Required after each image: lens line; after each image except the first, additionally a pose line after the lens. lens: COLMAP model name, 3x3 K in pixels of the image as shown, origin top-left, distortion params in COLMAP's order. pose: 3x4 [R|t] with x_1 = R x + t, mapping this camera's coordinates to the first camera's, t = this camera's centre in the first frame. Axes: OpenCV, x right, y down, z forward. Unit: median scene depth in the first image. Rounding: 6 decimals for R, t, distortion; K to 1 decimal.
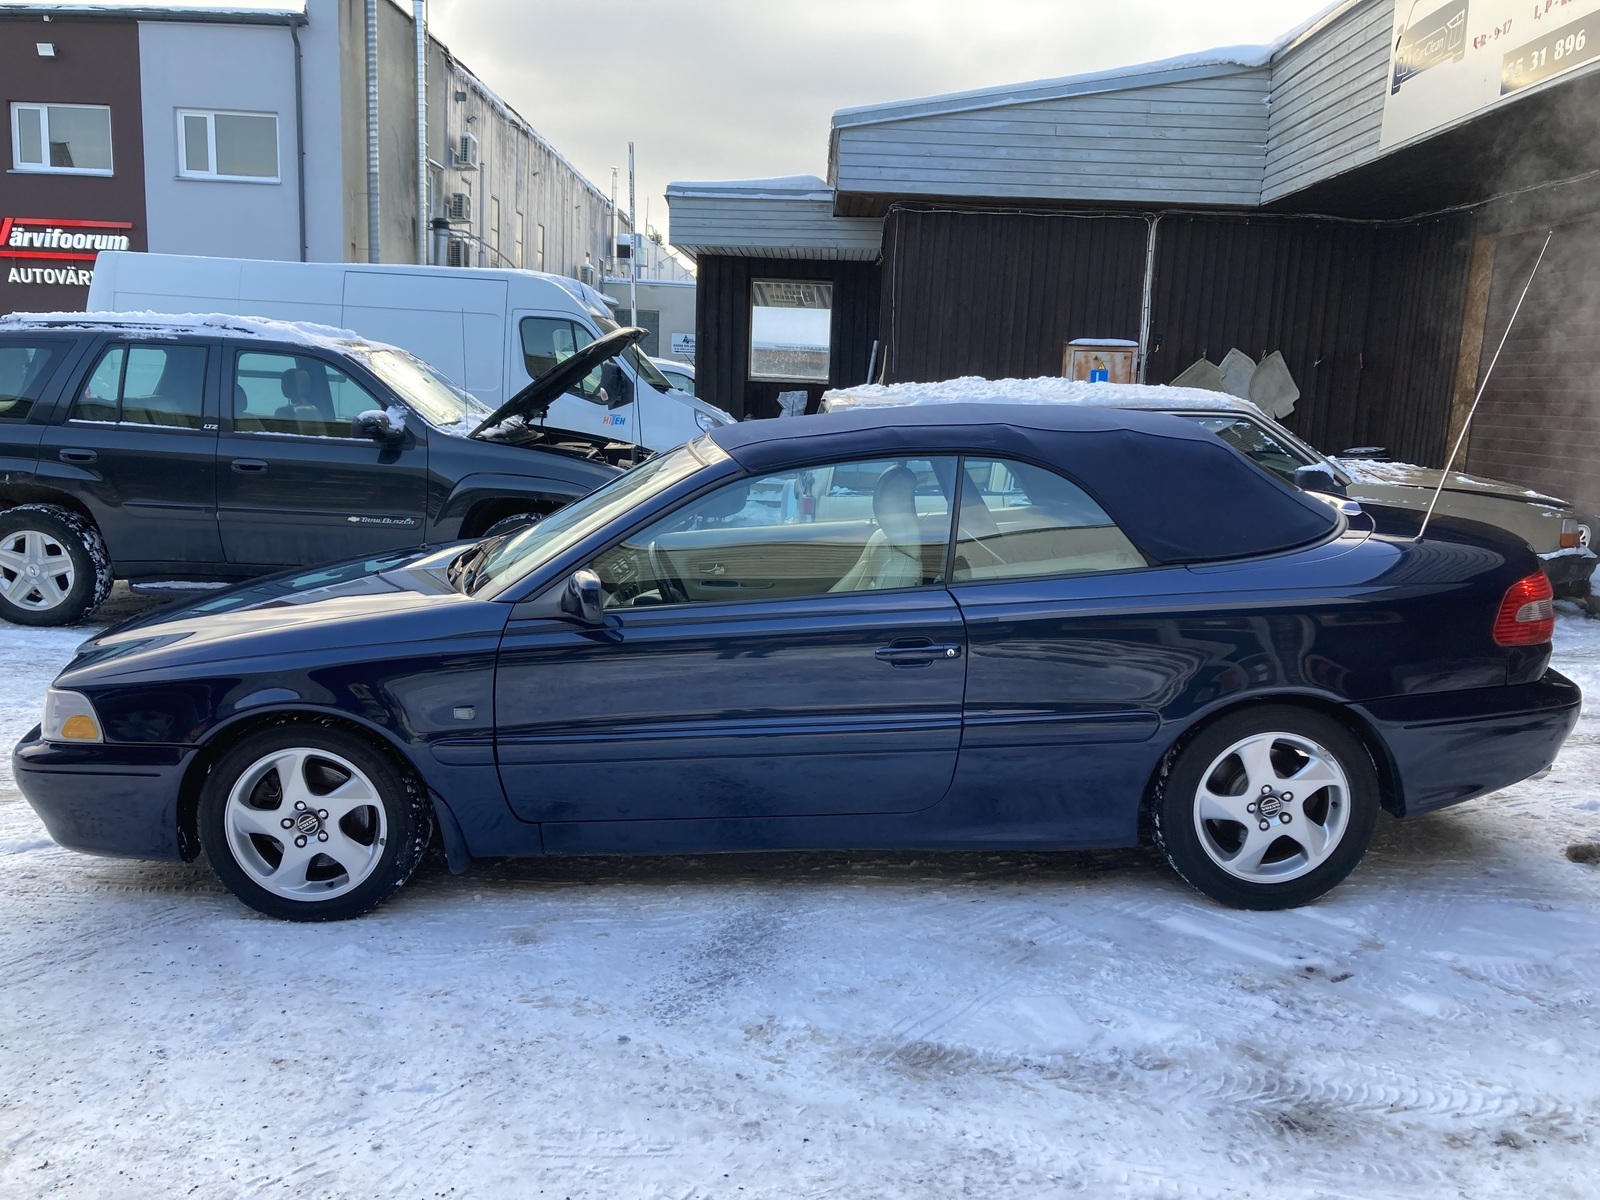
lens RADIAL K [[1339.0, 0, 801.2], [0, 1339.0, 594.1], [0, 0, 1]] dist [0.012498, -0.001684]
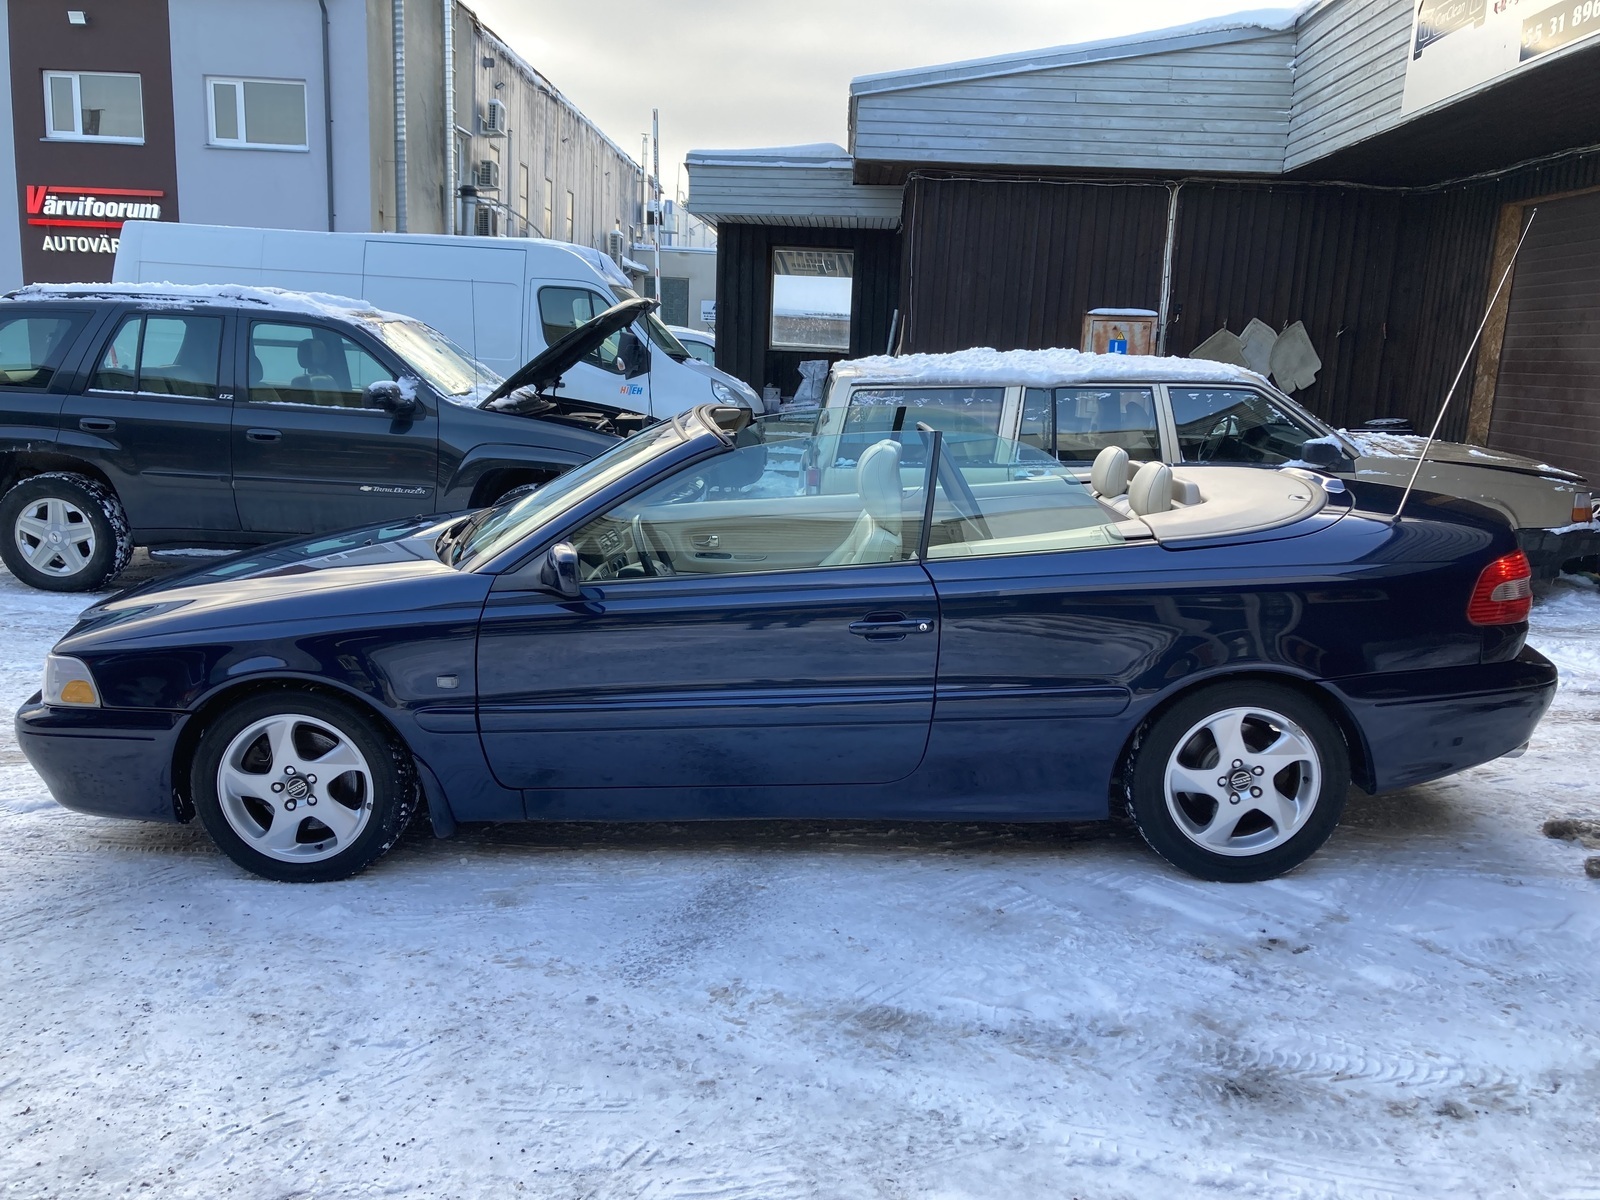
lens RADIAL K [[1333.8, 0, 799.2], [0, 1333.8, 603.8], [0, 0, 1]] dist [0.008003, 0.008022]
pose [[0.999647, 0.006593, -0.025754, 0.038820], [-0.005776, 0.999482, 0.031673, -0.004456], [0.025949, -0.031513, 0.999166, -0.009825]]
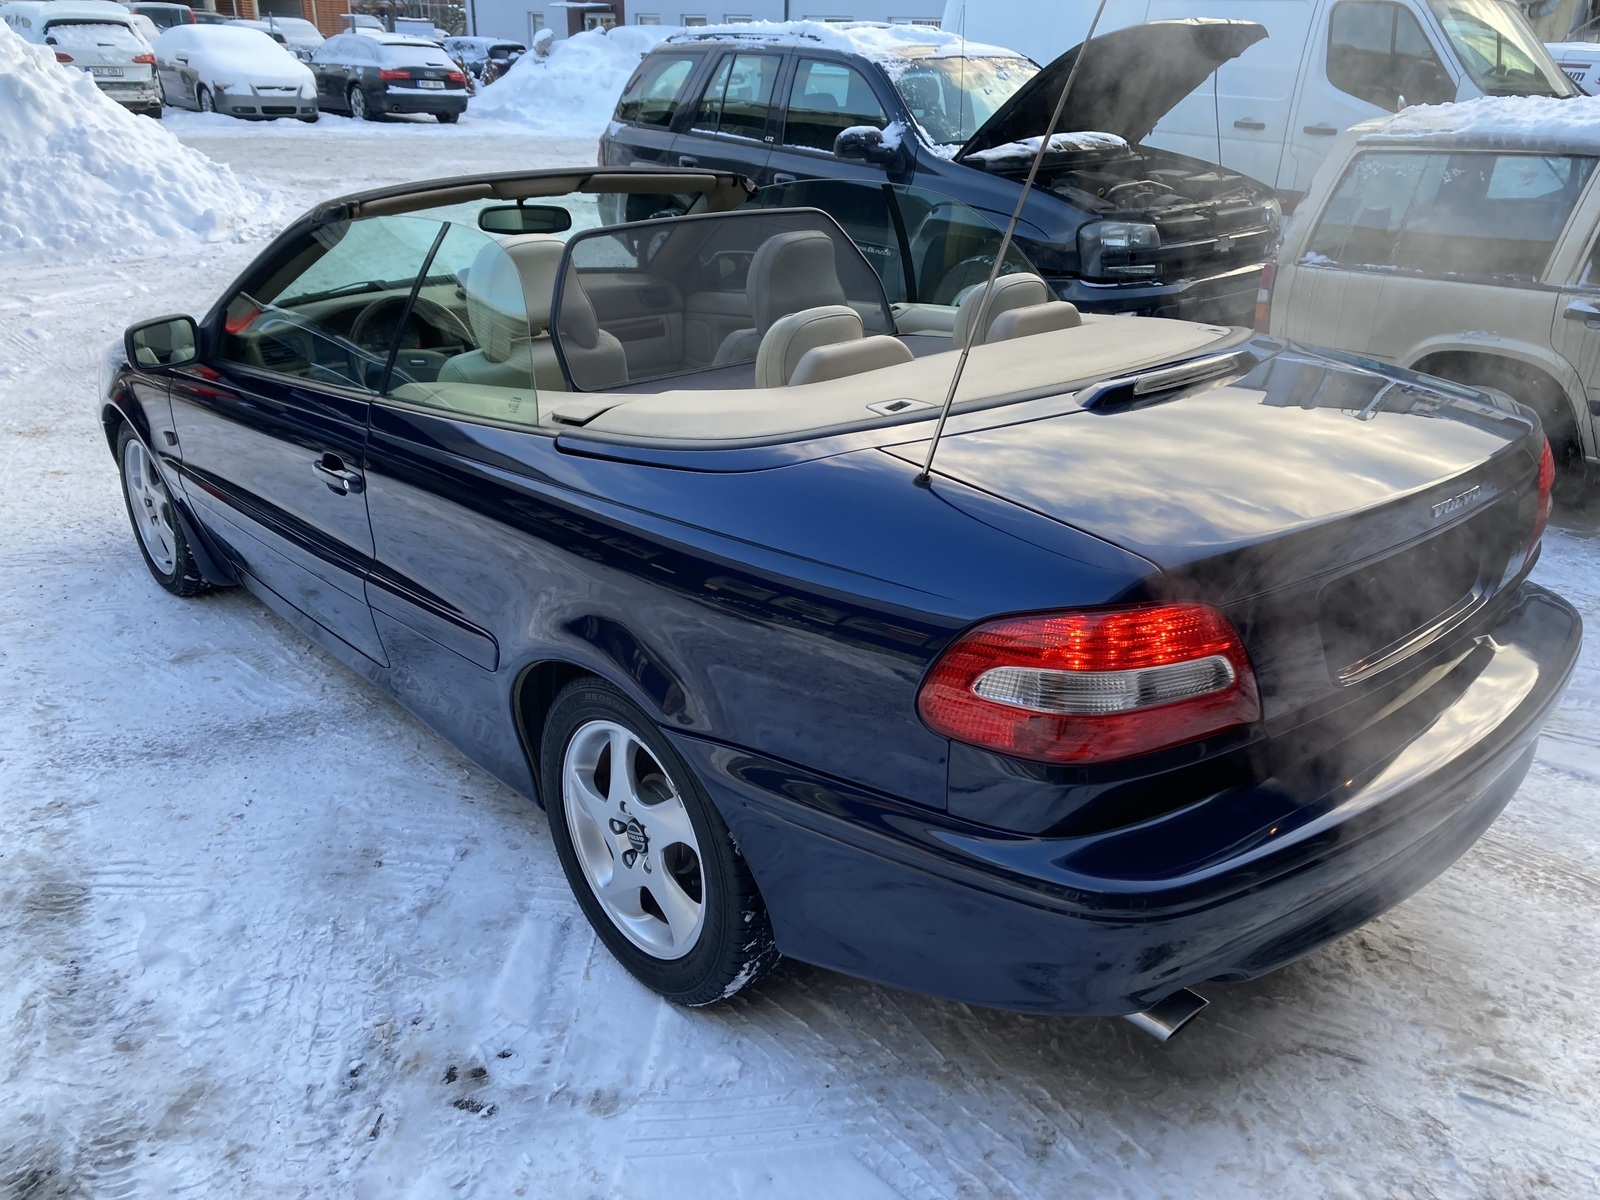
lens RADIAL K [[1315.0, 0, 800.7], [0, 1315.0, 594.7], [0, 0, 1]] dist [0.008186, 0.003707]
pose [[0.632666, 0.278048, -0.722788, 0.754342], [-0.116748, 0.956900, 0.265917, -0.112811], [0.765574, -0.083853, 0.637860, 0.629868]]
